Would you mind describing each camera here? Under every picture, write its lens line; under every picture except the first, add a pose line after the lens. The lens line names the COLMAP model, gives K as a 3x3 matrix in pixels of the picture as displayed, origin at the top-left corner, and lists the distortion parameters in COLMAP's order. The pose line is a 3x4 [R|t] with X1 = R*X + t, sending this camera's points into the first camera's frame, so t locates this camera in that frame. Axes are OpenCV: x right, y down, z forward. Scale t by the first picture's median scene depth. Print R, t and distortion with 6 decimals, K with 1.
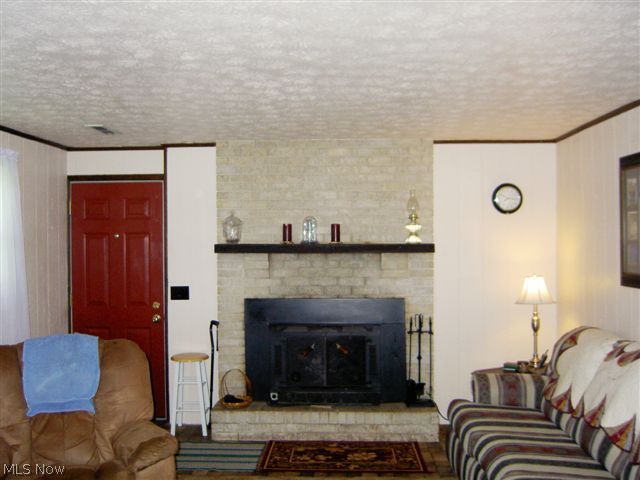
lens RADIAL K [[647.2, 0, 304.8], [0, 647.2, 238.8], [0, 0, 1]] dist [-0.089330, 0.005839]
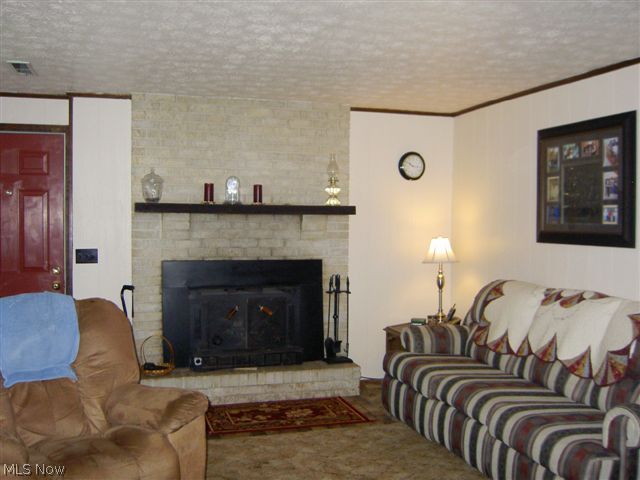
lens RADIAL K [[647.2, 0, 304.8], [0, 647.2, 238.8], [0, 0, 1]] dist [-0.089330, 0.005839]
pose [[0.944832, 0.002396, 0.327545, -0.211327], [-0.012407, 0.999517, 0.028478, 0.031014], [-0.327319, -0.030971, 0.944406, 0.038857]]
